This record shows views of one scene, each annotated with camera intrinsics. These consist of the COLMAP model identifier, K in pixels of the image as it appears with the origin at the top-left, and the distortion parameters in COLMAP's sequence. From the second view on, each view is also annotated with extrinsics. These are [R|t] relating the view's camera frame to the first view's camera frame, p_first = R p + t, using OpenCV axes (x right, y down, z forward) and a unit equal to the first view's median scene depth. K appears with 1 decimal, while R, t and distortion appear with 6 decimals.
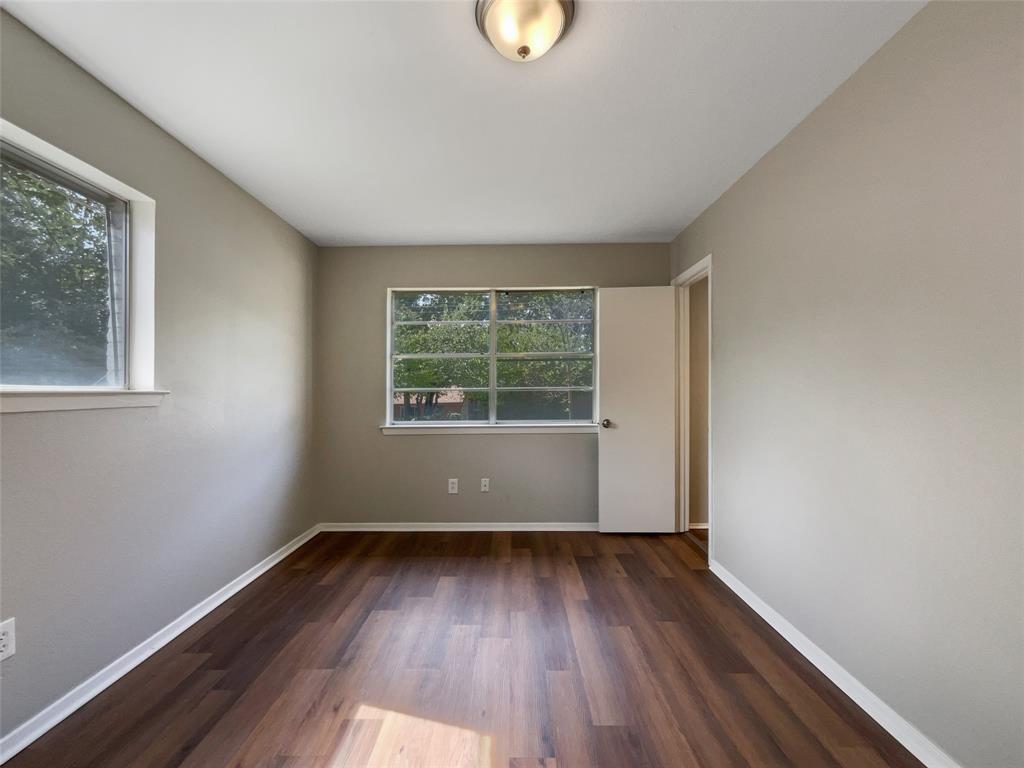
lens RADIAL K [[421.9, 0, 508.7], [0, 421.9, 389.1], [0, 0, 1]] dist [-0.002565, -0.000941]
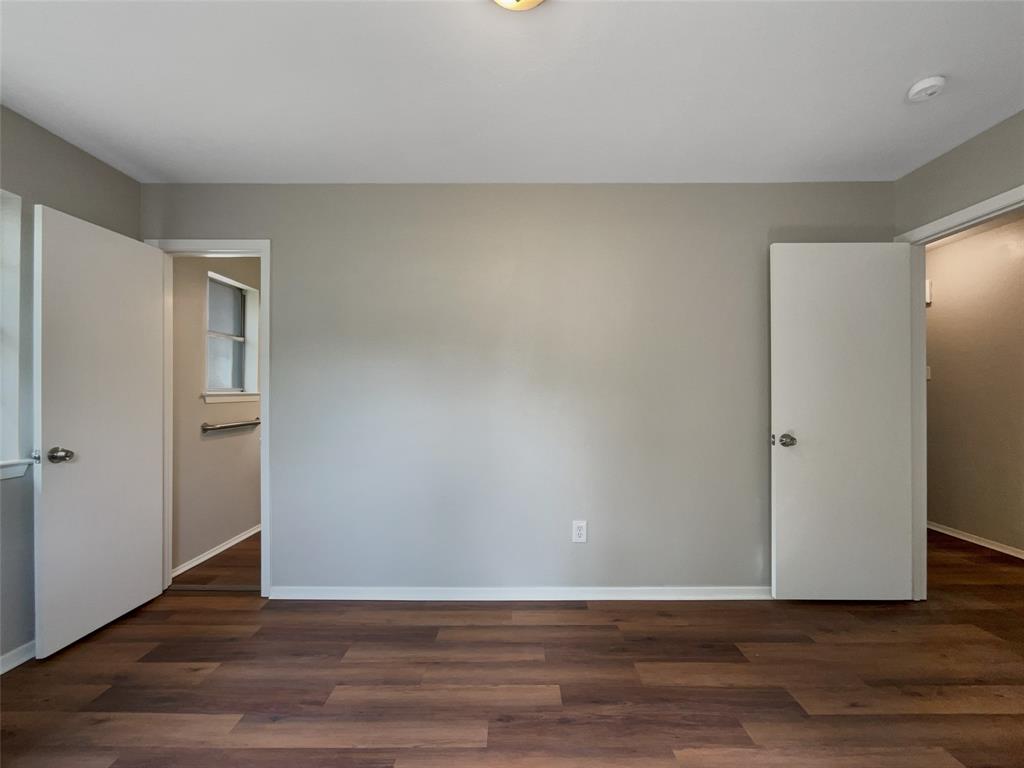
lens RADIAL K [[421.9, 0, 510.2], [0, 421.9, 388.7], [0, 0, 1]] dist [-0.002565, -0.000941]
pose [[-0.009967, 0.014166, 0.999850, -0.400195], [-0.005119, 0.999886, -0.014218, 0.000687], [-0.999937, -0.005260, -0.009893, 0.504013]]
